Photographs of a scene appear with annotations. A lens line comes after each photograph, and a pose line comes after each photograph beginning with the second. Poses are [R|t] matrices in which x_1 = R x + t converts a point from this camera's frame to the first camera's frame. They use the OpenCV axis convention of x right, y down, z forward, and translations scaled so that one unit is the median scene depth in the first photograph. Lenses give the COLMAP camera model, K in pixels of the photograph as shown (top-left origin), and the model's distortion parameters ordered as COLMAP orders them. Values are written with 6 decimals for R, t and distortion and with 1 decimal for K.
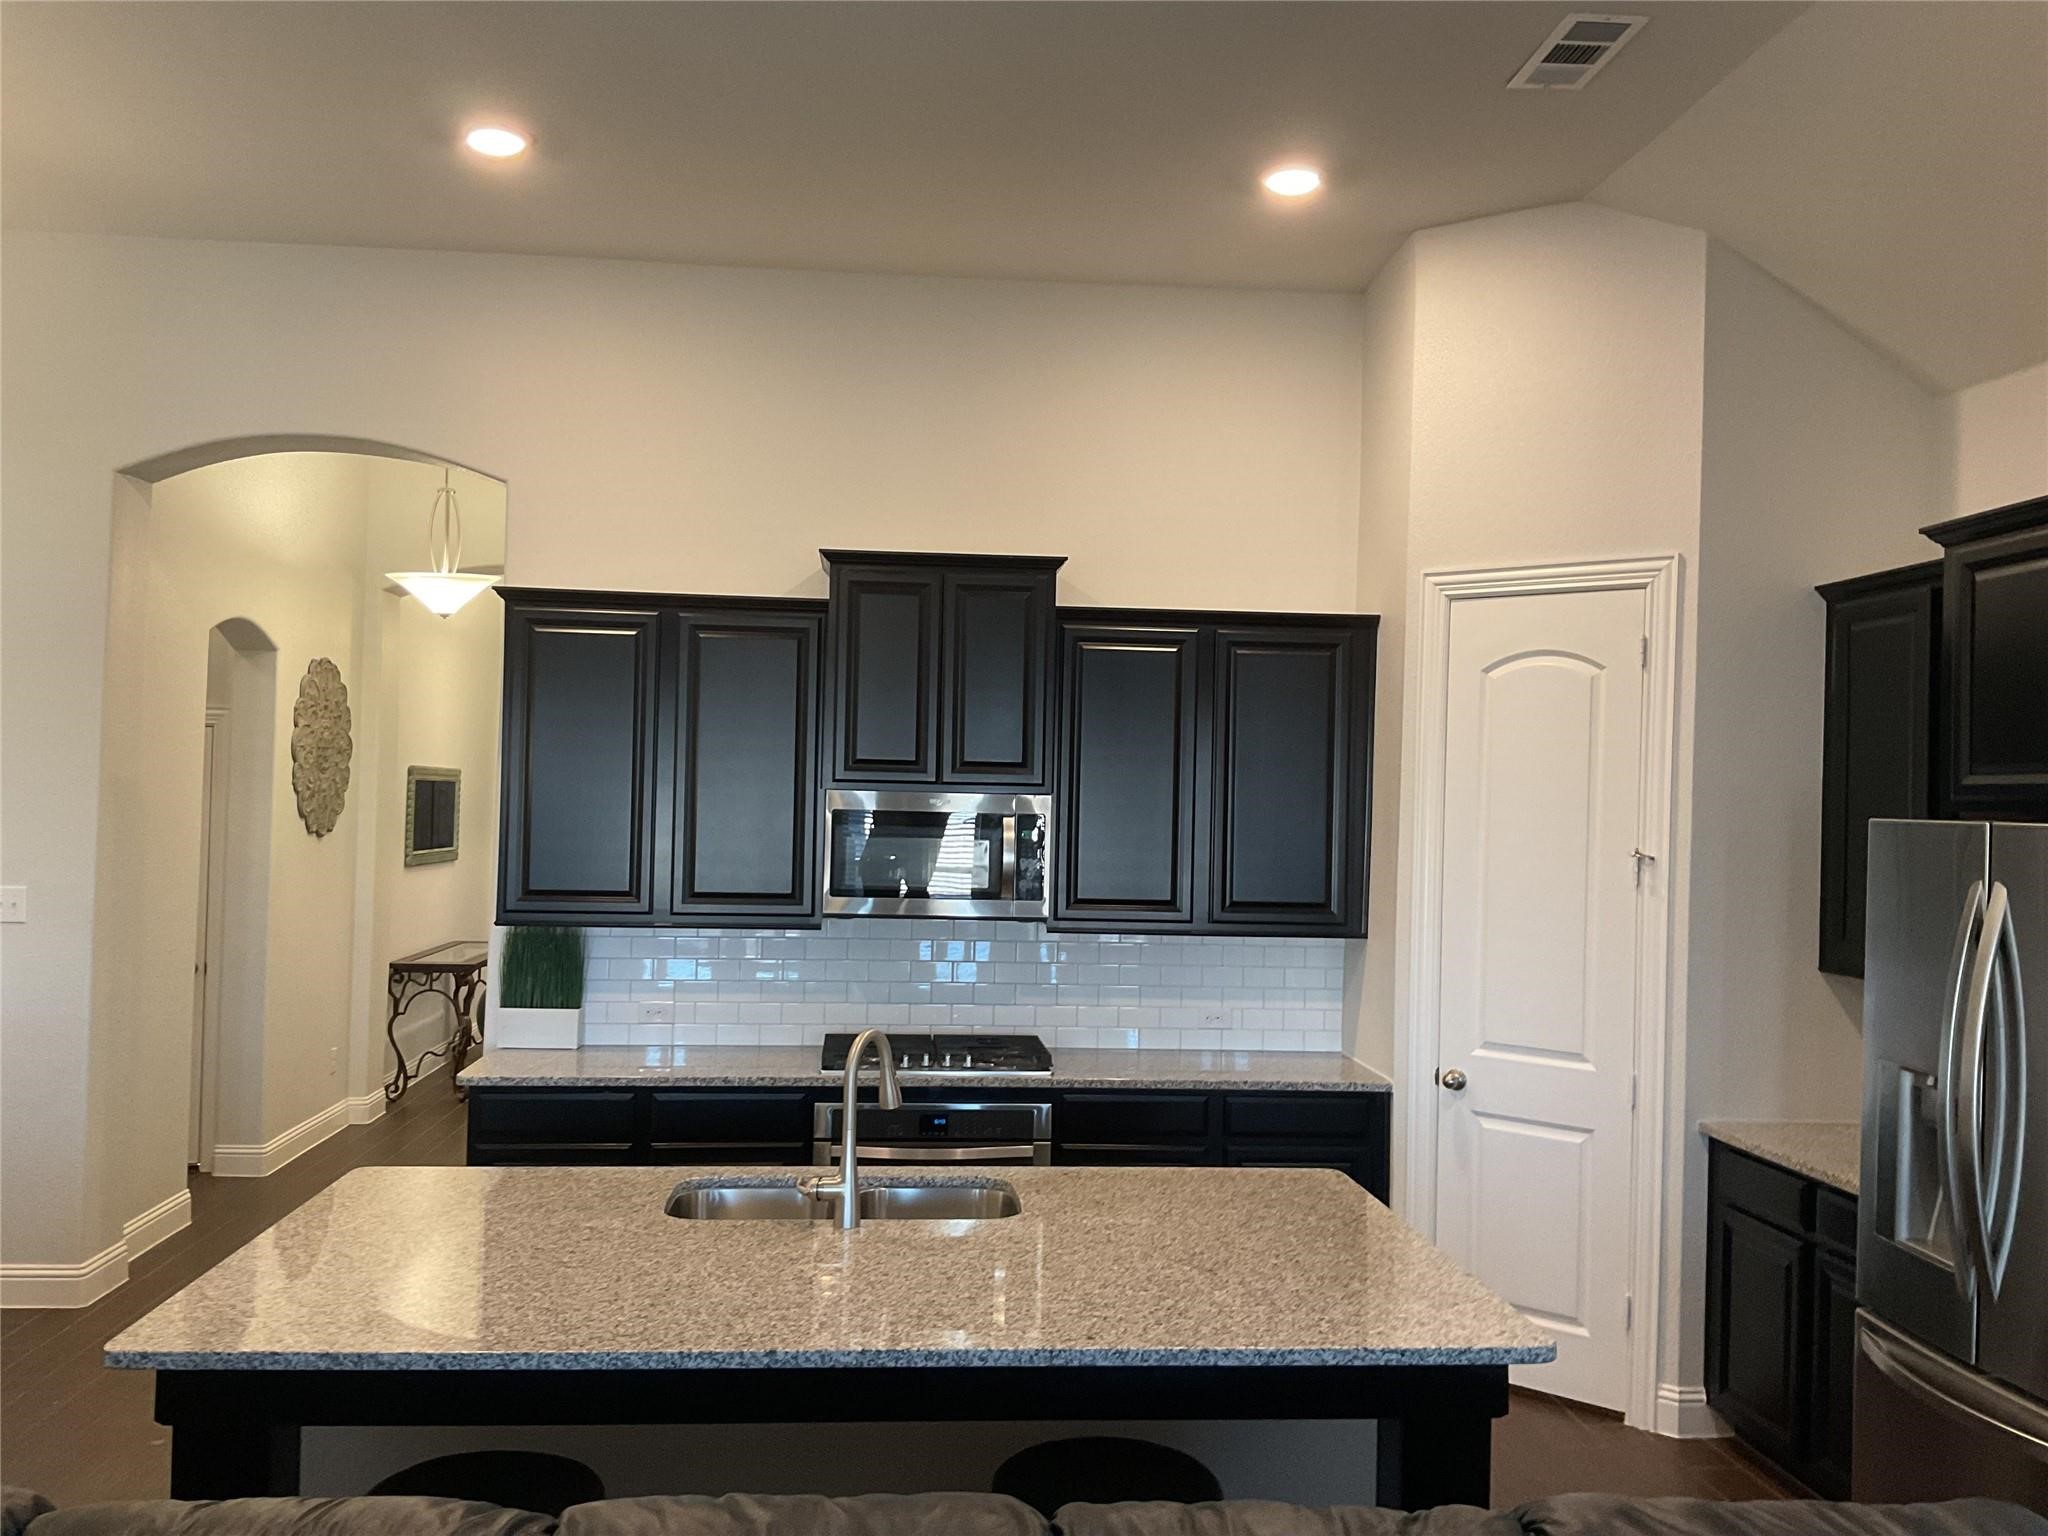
lens RADIAL K [[1686.6, 0, 1015.9], [0, 1686.6, 770.3], [0, 0, 1]] dist [0.123457, -0.253367]
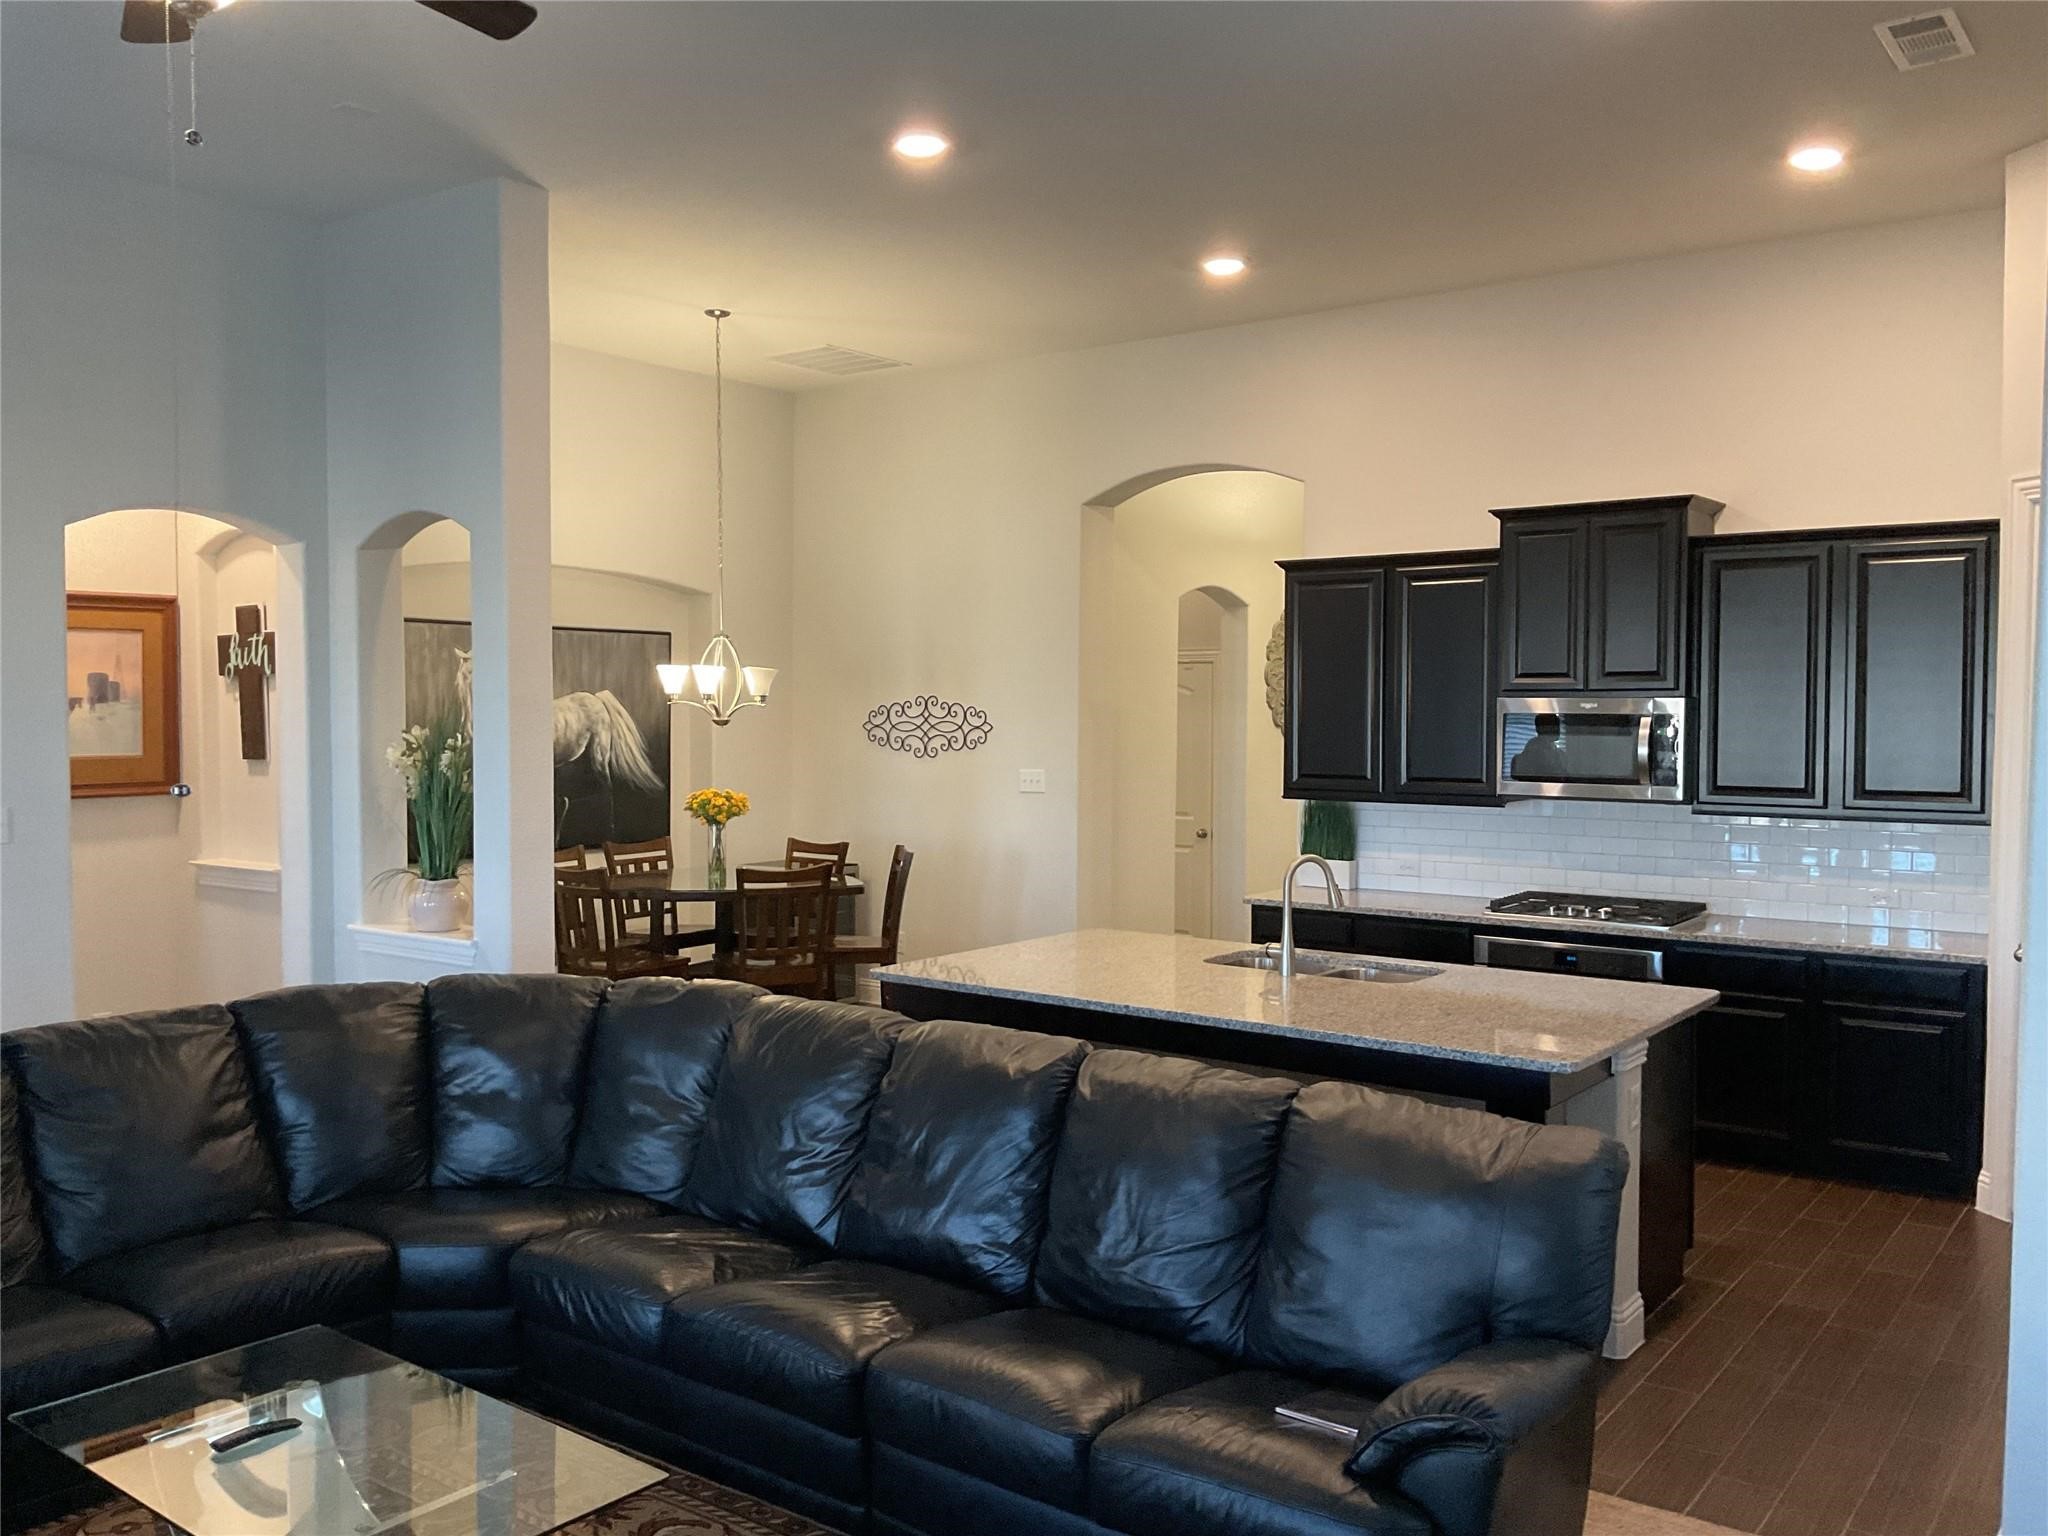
lens RADIAL K [[1686.6, 0, 1015.9], [0, 1686.6, 770.3], [0, 0, 1]] dist [0.123457, -0.253367]
pose [[0.744204, 0.005205, -0.667932, 0.472648], [0.028336, 0.998823, 0.039354, 0.005120], [0.667351, -0.048214, 0.743181, -0.204718]]
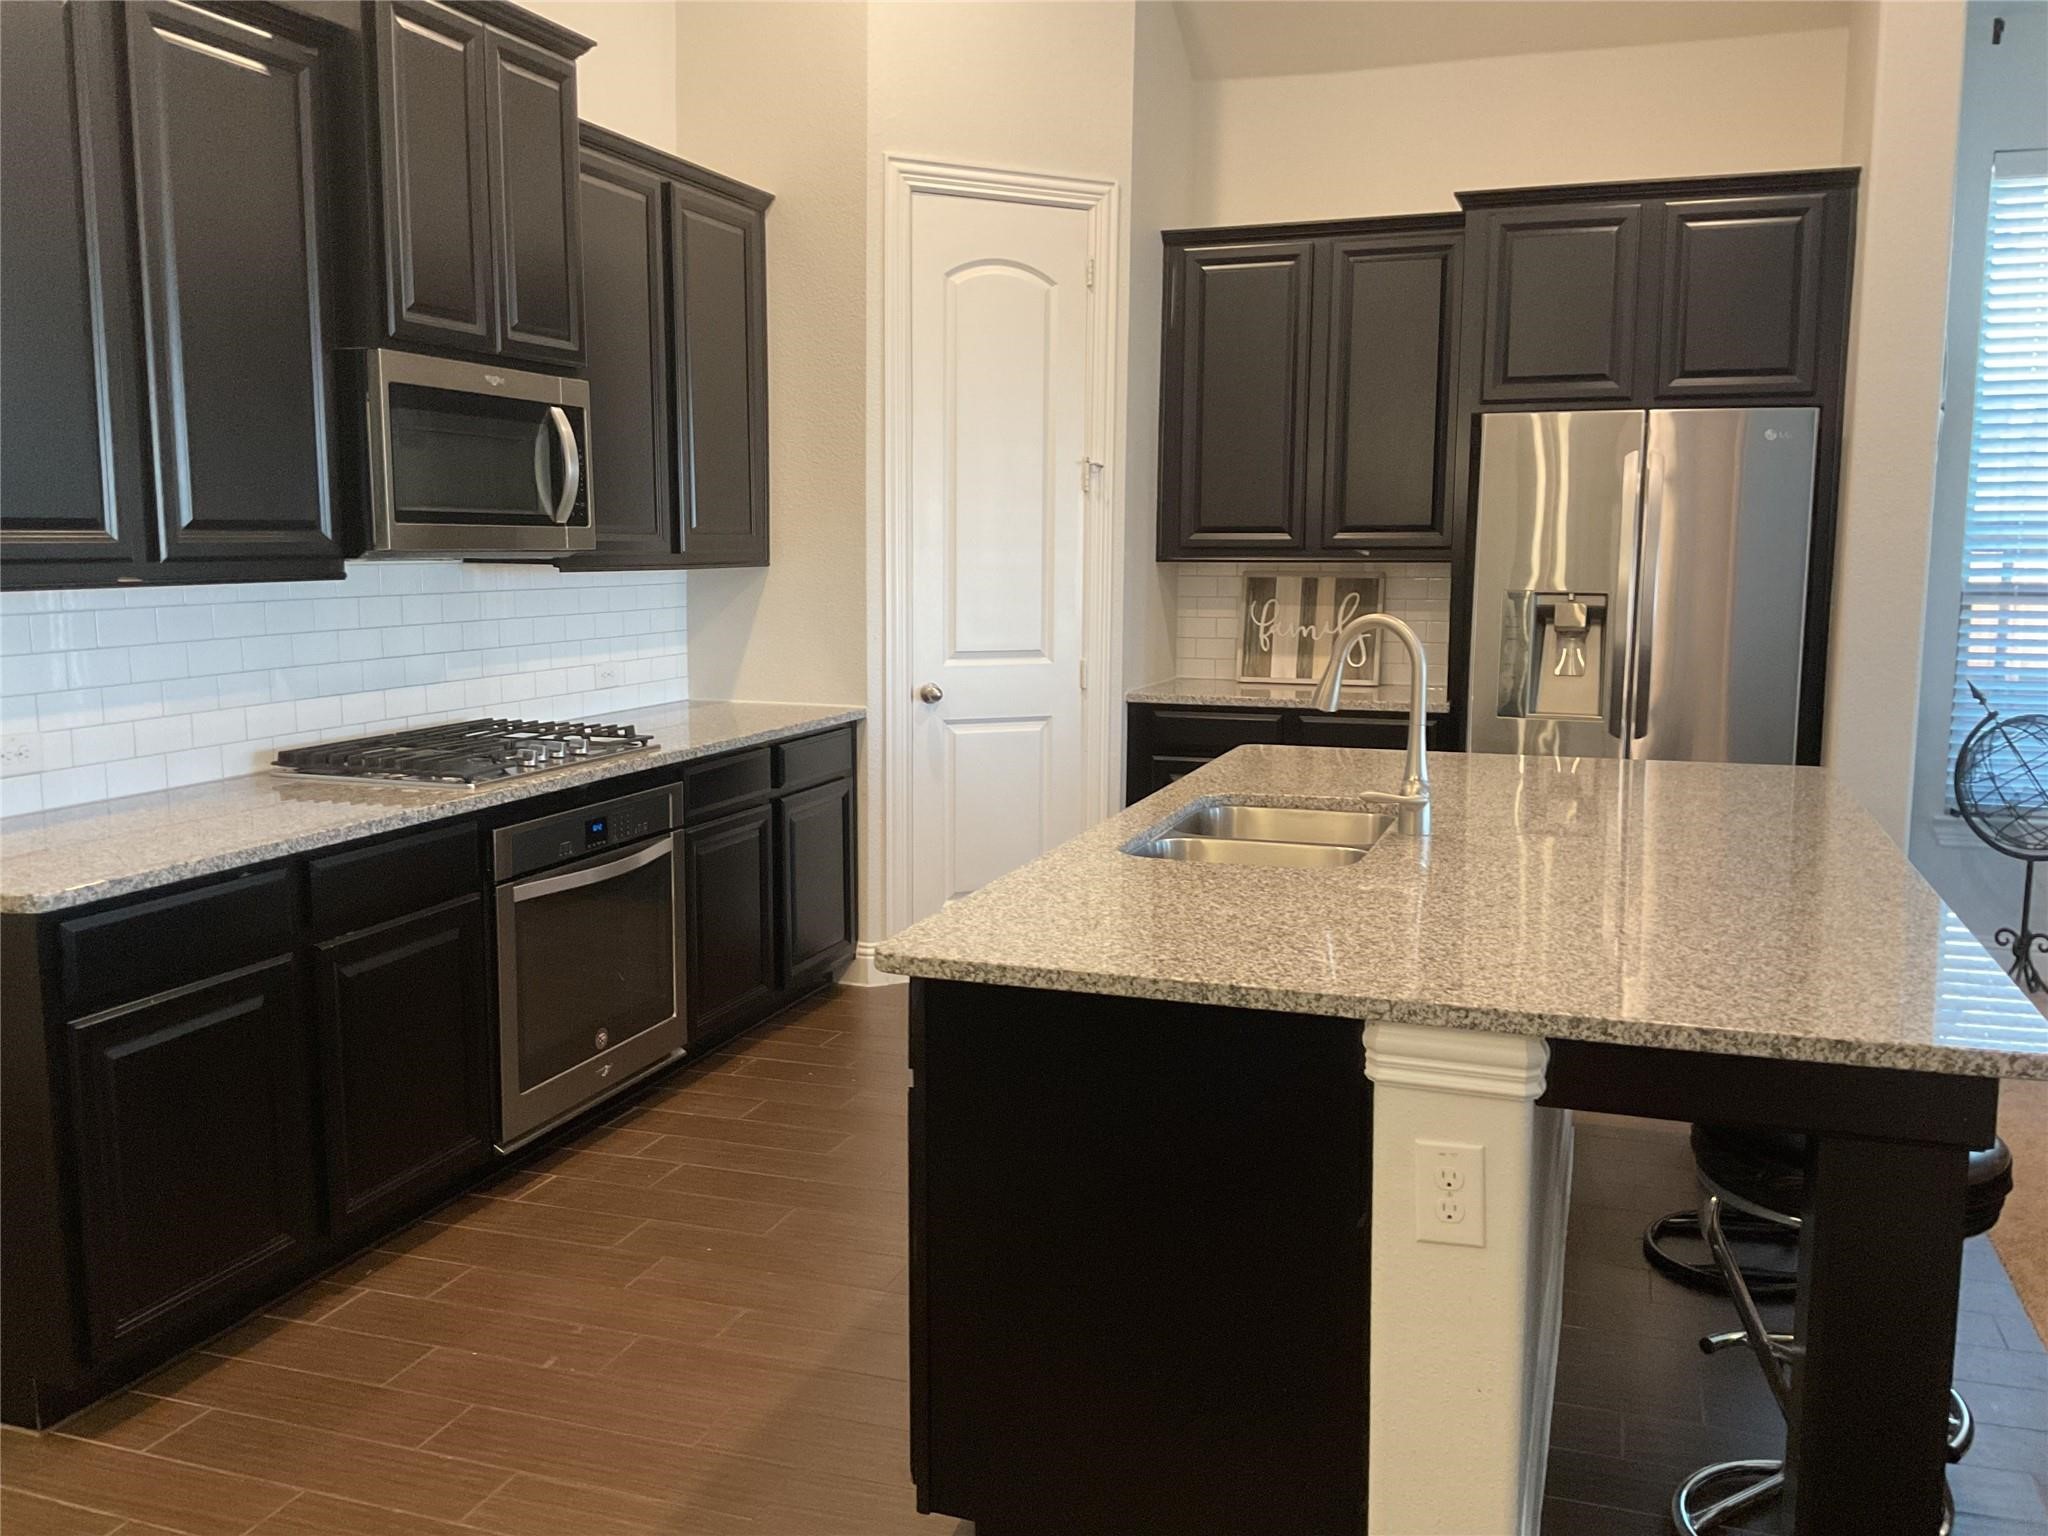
lens RADIAL K [[1686.6, 0, 1015.9], [0, 1686.6, 770.3], [0, 0, 1]] dist [0.123457, -0.253367]
pose [[0.413167, -0.146375, 0.898815, -0.596081], [-0.009076, 0.986287, 0.164792, 0.058138], [-0.910610, -0.076244, 0.406172, 0.516859]]
